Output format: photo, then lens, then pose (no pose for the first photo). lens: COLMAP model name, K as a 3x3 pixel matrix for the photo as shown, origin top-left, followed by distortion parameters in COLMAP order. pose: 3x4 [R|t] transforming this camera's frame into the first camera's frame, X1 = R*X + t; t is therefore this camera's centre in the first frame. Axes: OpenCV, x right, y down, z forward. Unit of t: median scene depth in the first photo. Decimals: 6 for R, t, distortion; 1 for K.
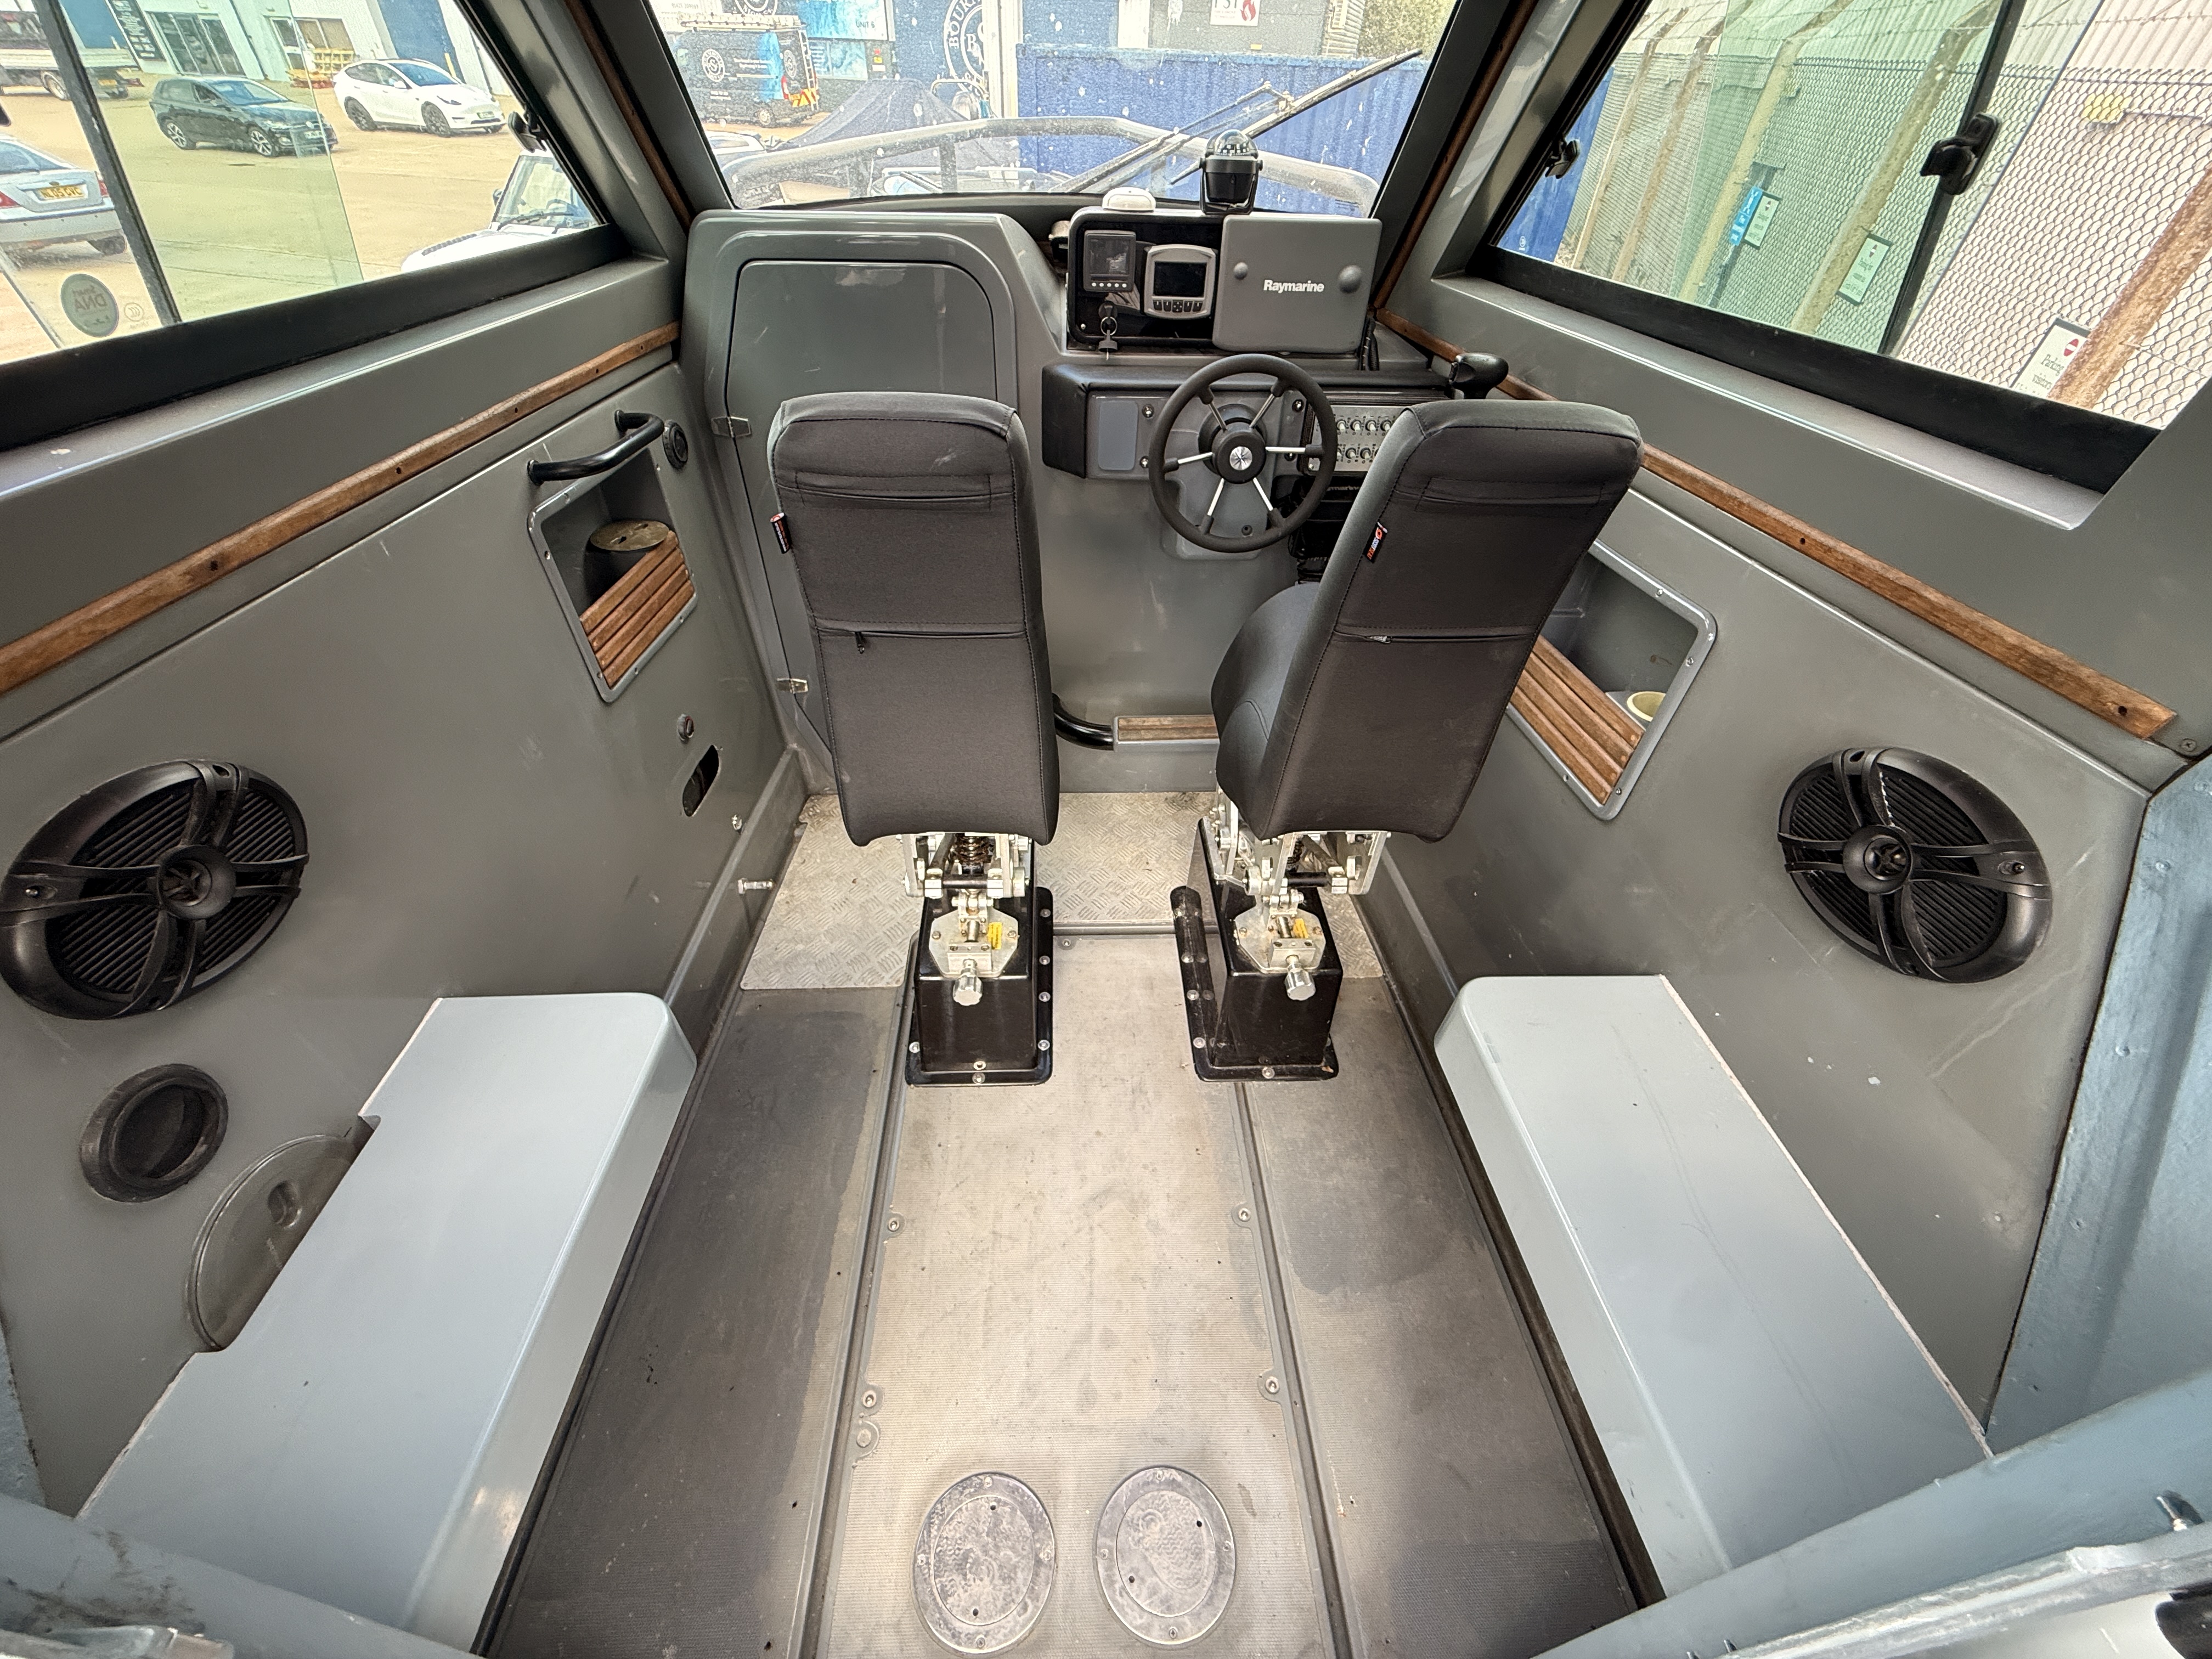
lens RADIAL K [[888.4, 0, 1104.5], [0, 888.4, 834.7], [0, 0, 1]] dist [0.004228, -0.001029]
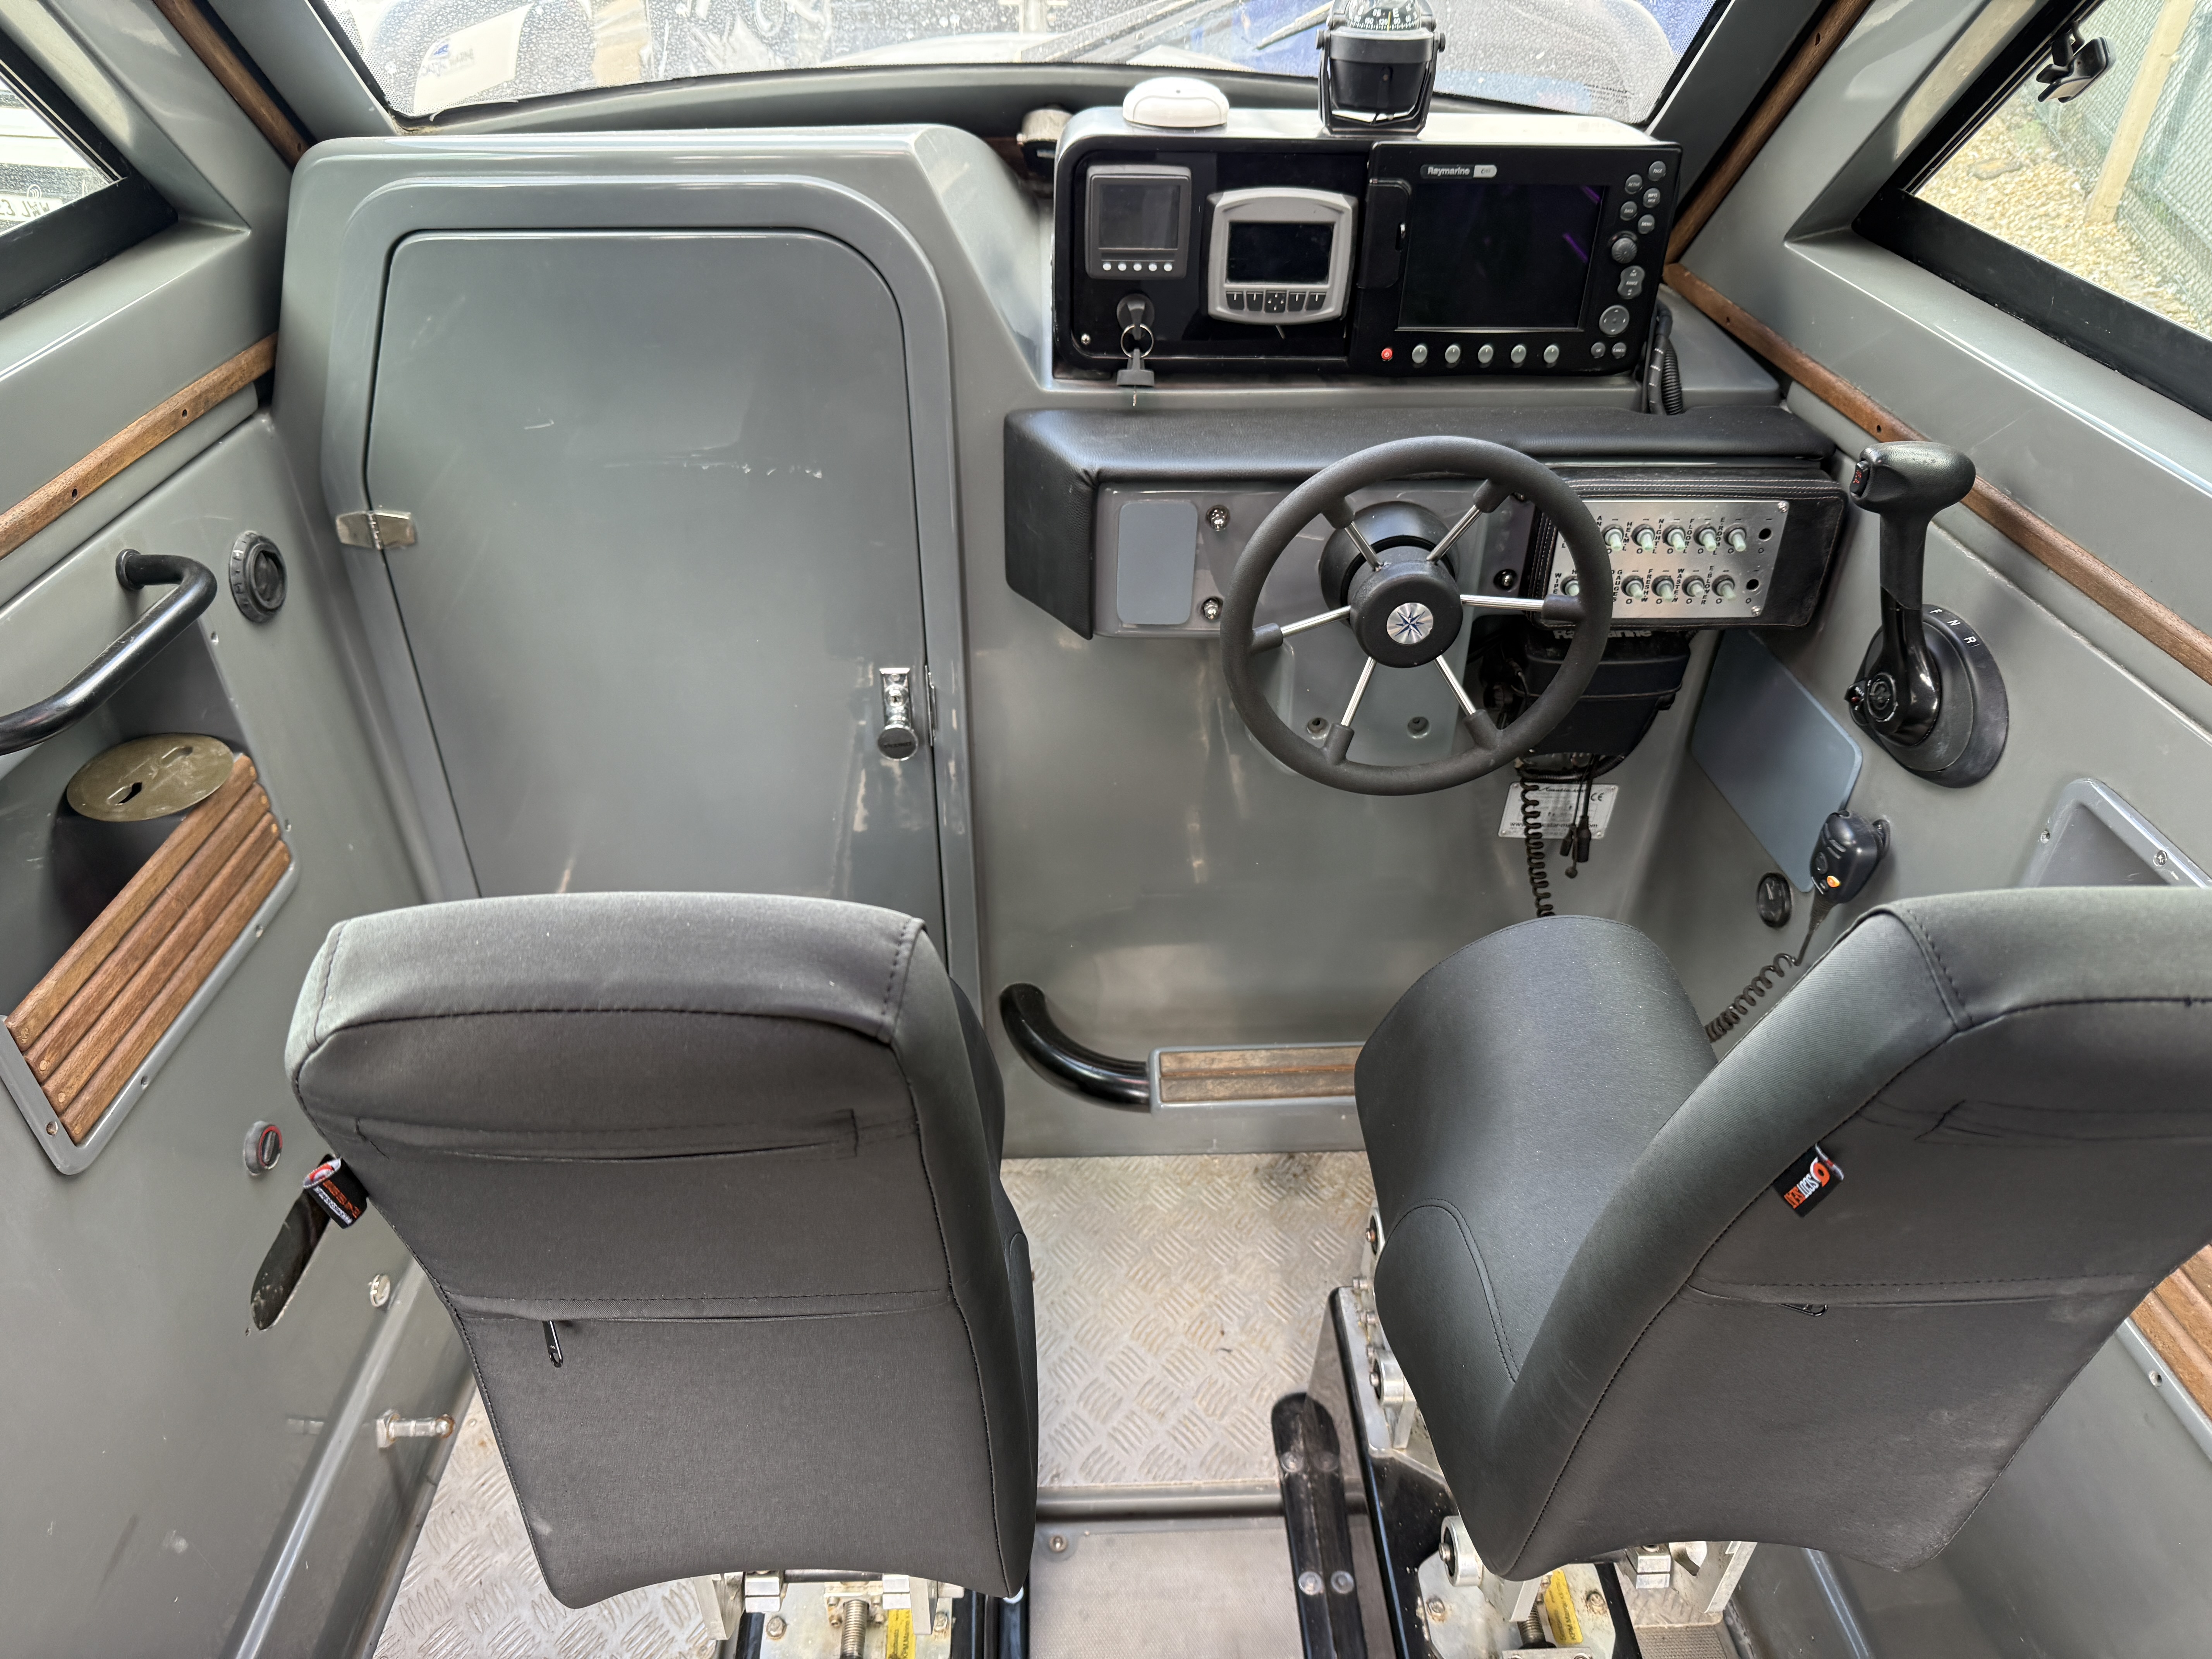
lens RADIAL K [[1566.0, 0, 1121.2], [0, 1566.0, 832.6], [0, 0, 1]] dist [0.049375, -0.055881]
pose [[0.999960, -0.007463, -0.004978, -0.001776], [0.007068, 0.997142, -0.075223, -0.233371], [0.005525, 0.075185, 0.997154, 0.143512]]
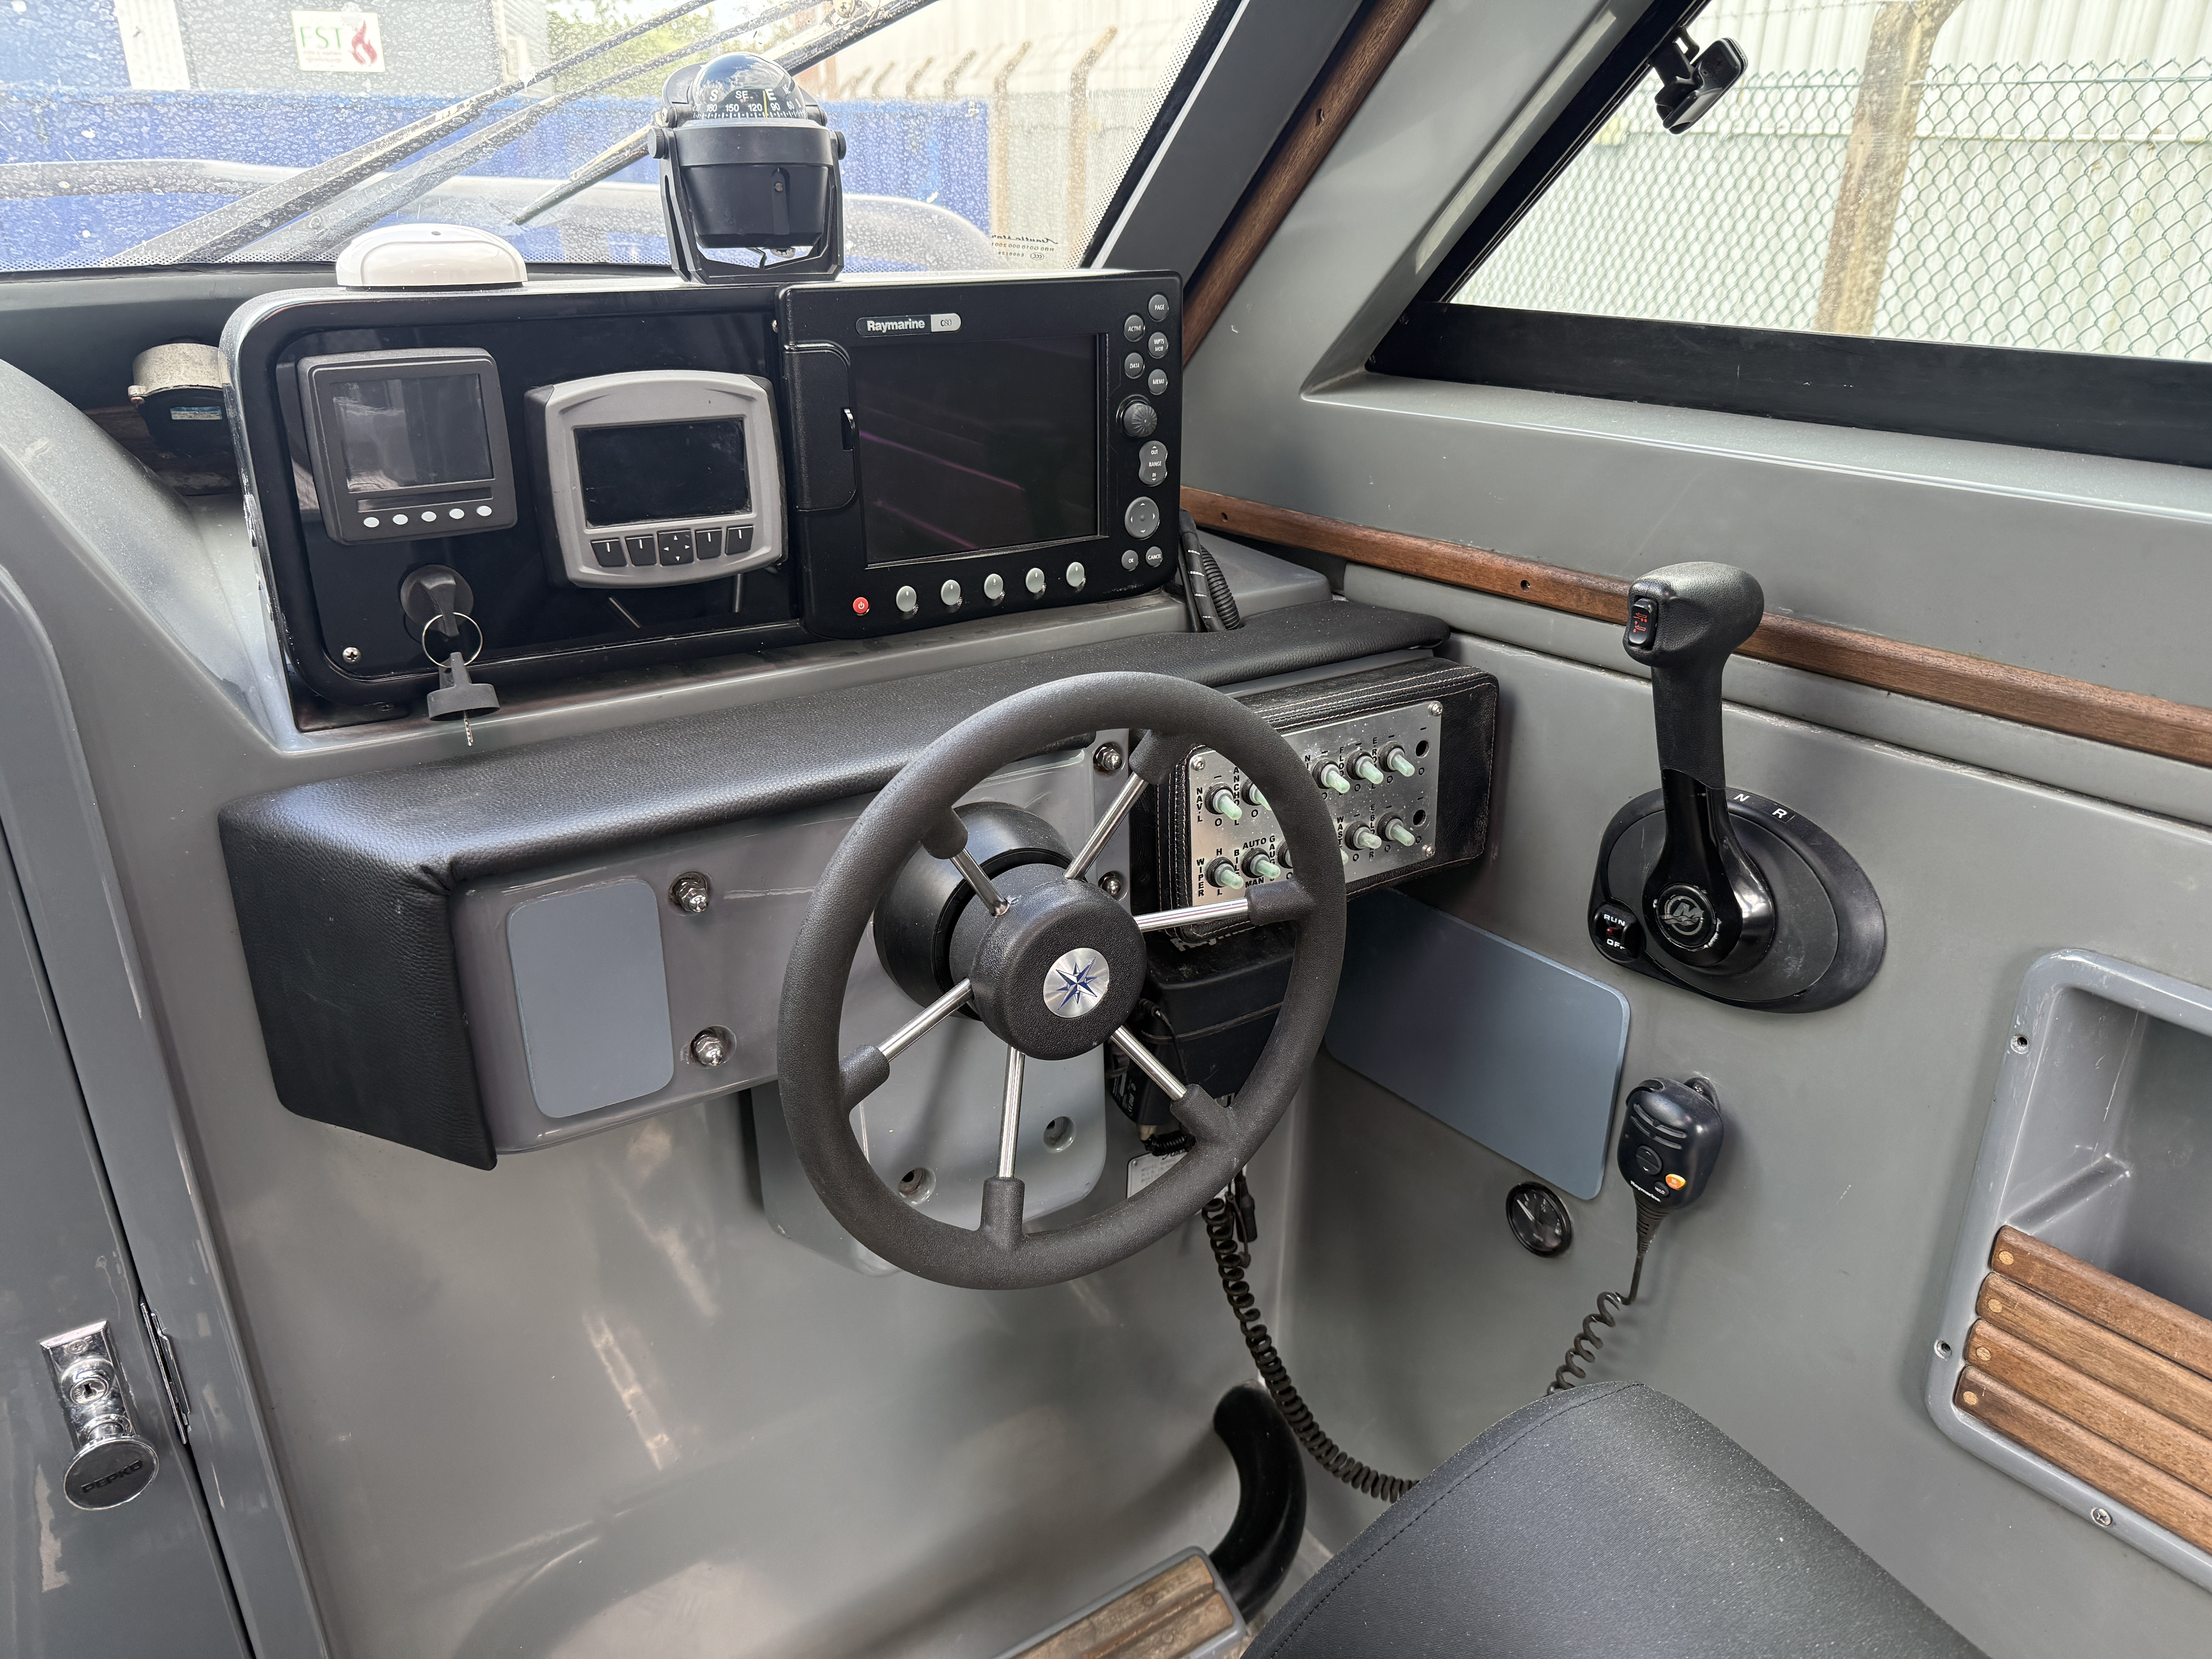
lens RADIAL K [[1566.0, 0, 1114.1], [0, 1566.0, 832.5], [0, 0, 1]] dist [0.049375, -0.055881]
pose [[0.863643, -0.220152, 0.453491, -0.055950], [0.342353, 0.916467, -0.207079, -0.340346], [-0.370020, 0.334097, 0.866870, 0.506800]]
